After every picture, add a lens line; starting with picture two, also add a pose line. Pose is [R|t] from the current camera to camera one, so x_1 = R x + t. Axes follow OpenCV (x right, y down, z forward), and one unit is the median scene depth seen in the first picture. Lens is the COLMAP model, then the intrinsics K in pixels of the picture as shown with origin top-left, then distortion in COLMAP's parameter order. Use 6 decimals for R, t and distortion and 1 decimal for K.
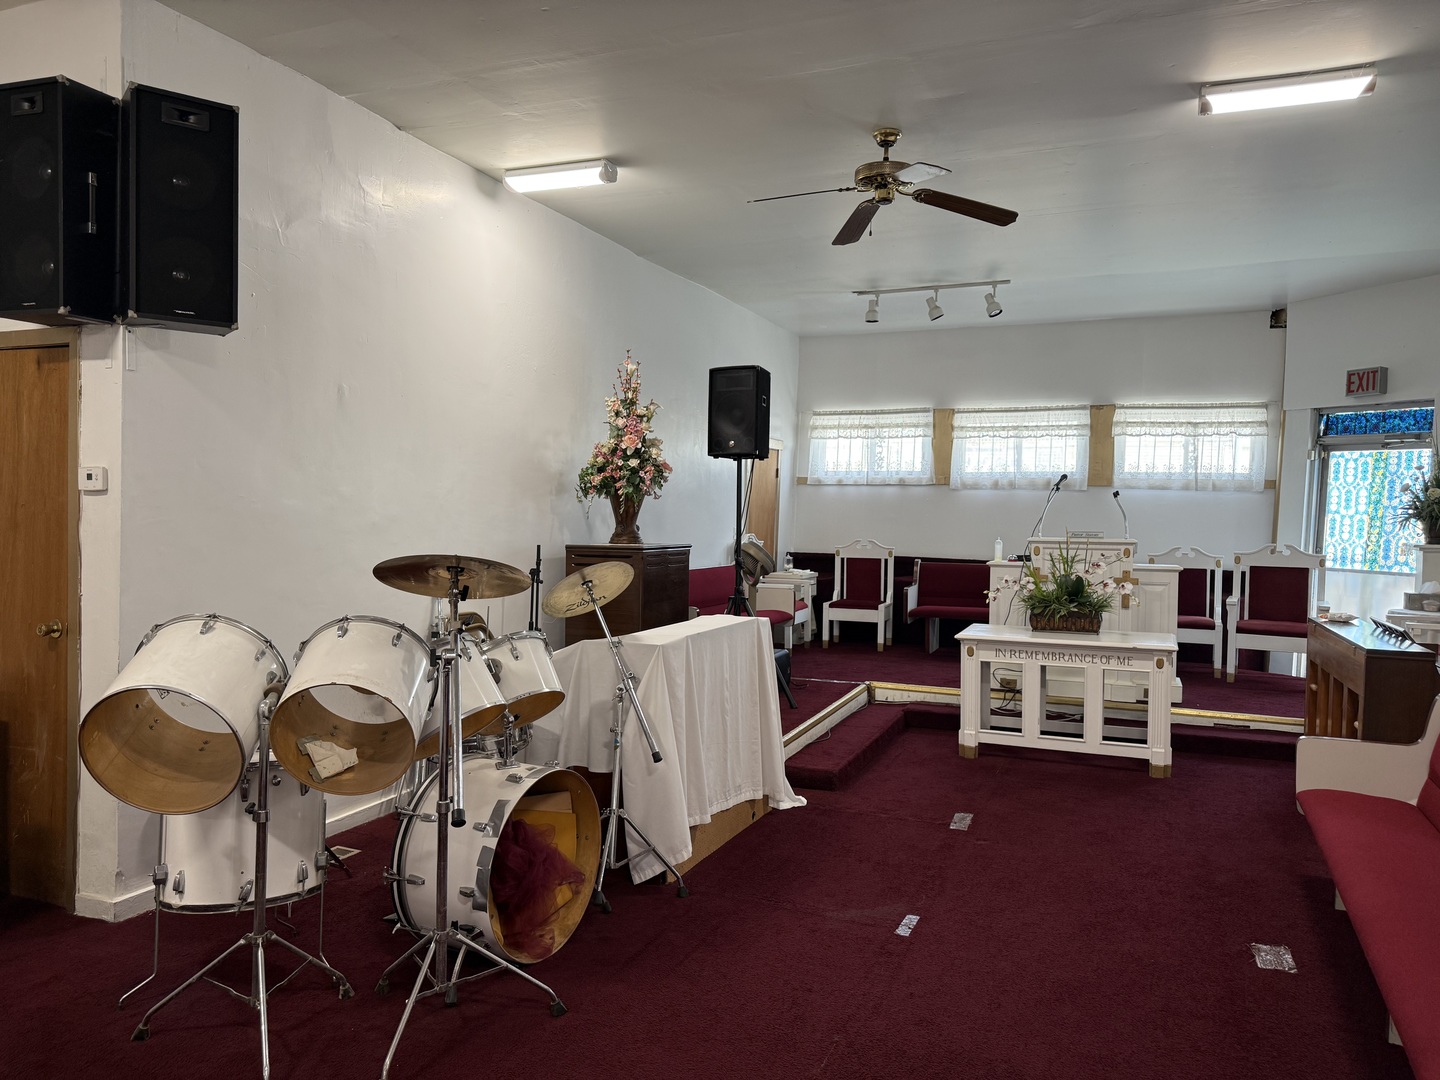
lens RADIAL K [[1015.7, 0, 708.5], [0, 1015.7, 550.0], [0, 0, 1]] dist [0.060501, -0.078060]
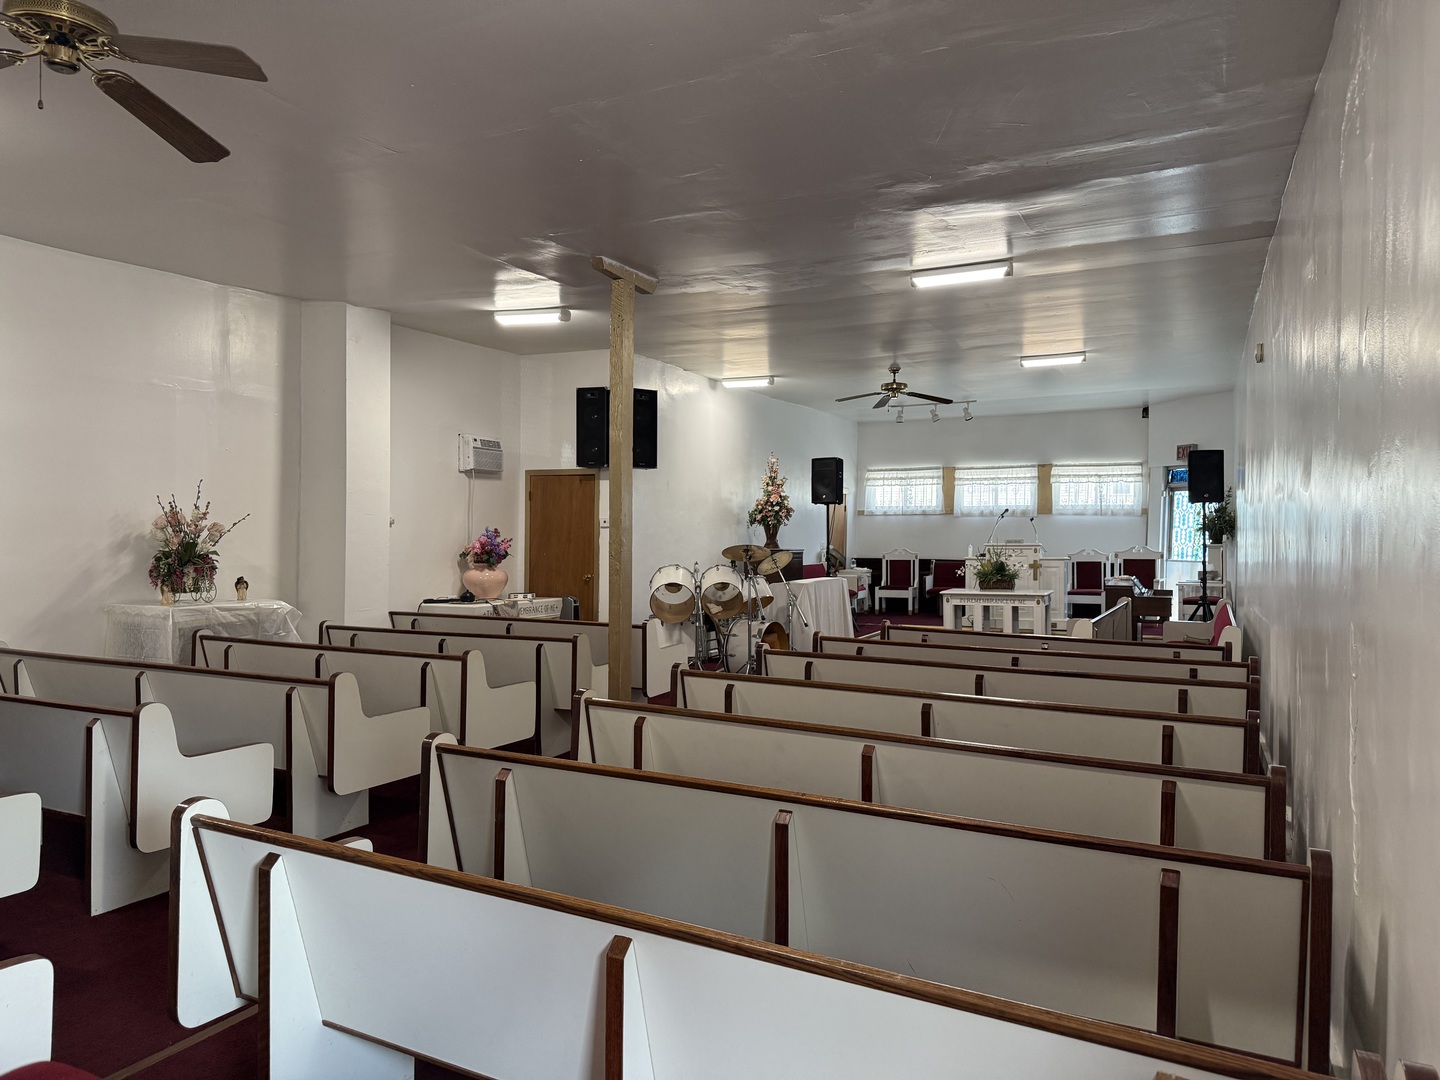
lens RADIAL K [[1015.7, 0, 705.4], [0, 1015.7, 548.7], [0, 0, 1]] dist [0.060501, -0.078060]
pose [[0.997993, -0.014793, -0.061575, -0.068805], [0.013159, 0.999553, -0.026855, 0.035195], [0.061945, 0.025991, 0.997741, -0.767490]]
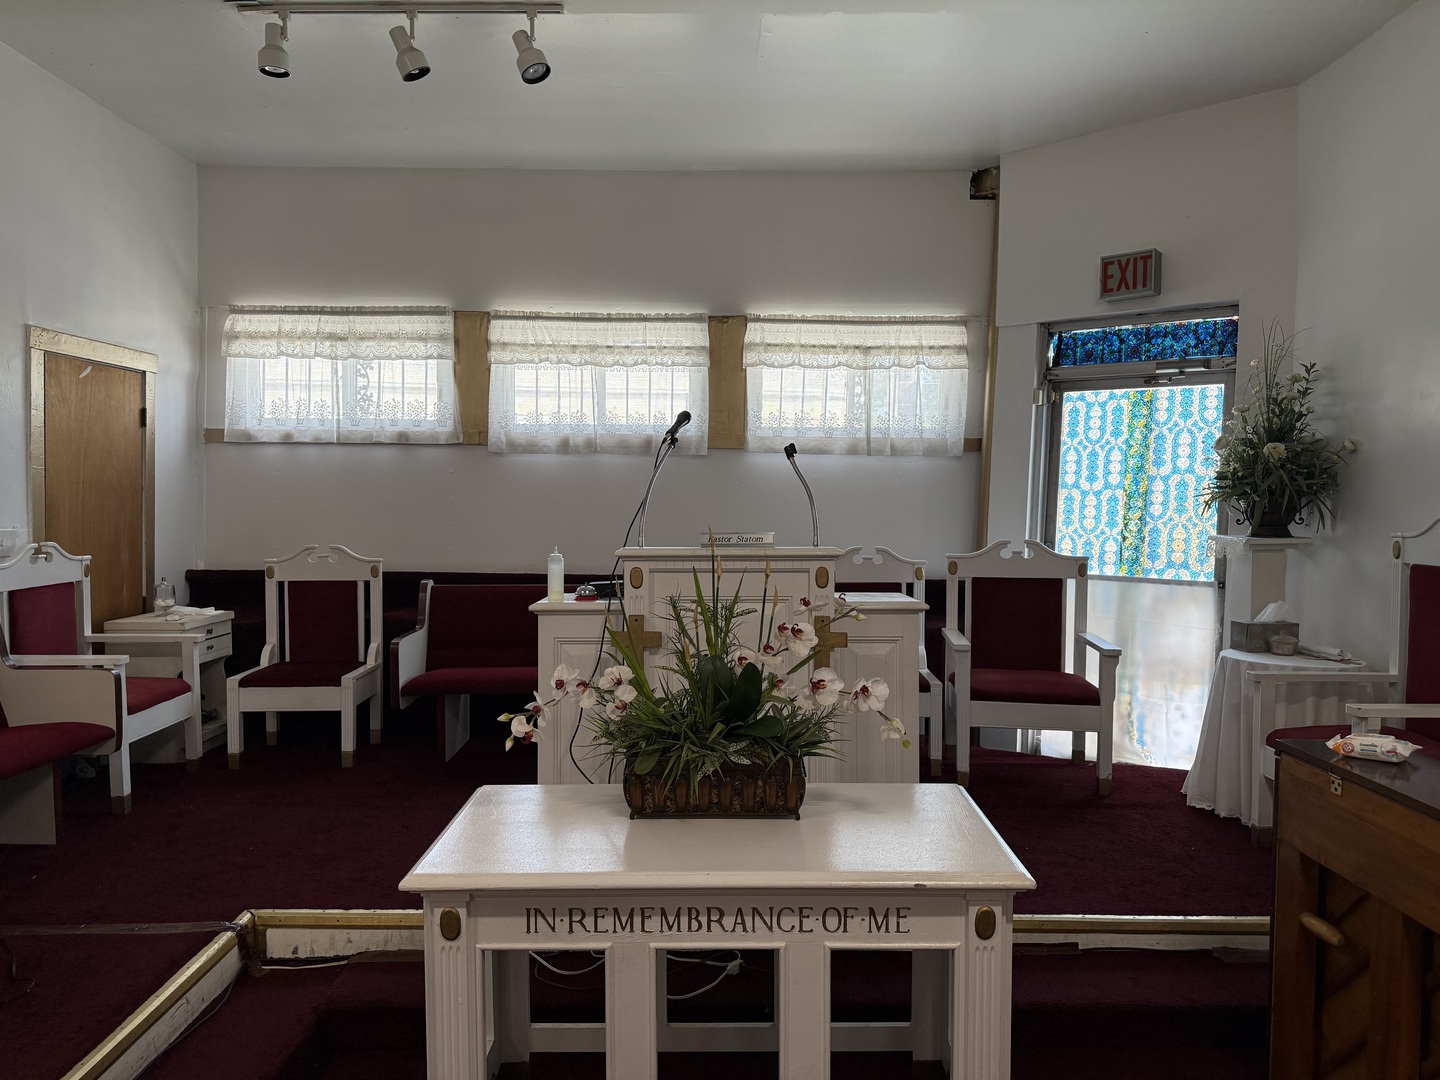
lens RADIAL K [[1015.7, 0, 714.7], [0, 1015.7, 549.7], [0, 0, 1]] dist [0.060501, -0.078060]
pose [[0.923626, -0.032033, 0.381954, 0.163397], [0.024904, 0.999411, 0.023595, -0.018499], [-0.382485, -0.012280, 0.923880, 0.512193]]
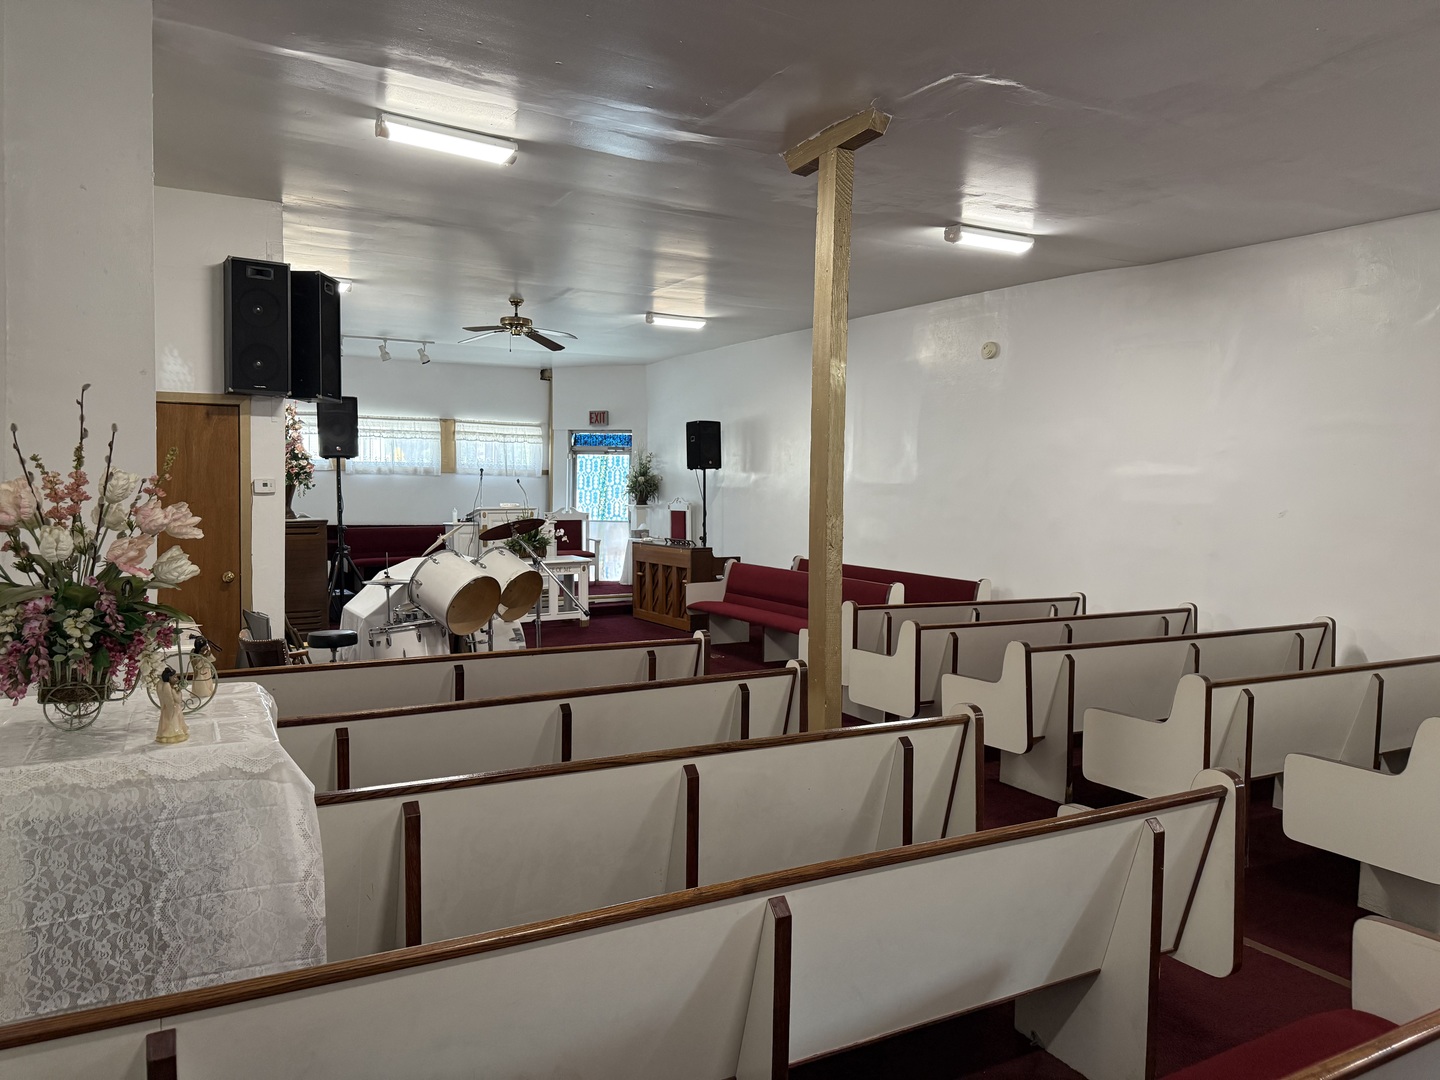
lens RADIAL K [[1015.7, 0, 731.6], [0, 1015.7, 551.6], [0, 0, 1]] dist [0.060501, -0.078060]
pose [[0.608350, -0.062181, 0.791229, -0.658162], [0.036316, 0.998063, 0.050513, -0.007960], [-0.792838, -0.001996, 0.609430, -0.292627]]
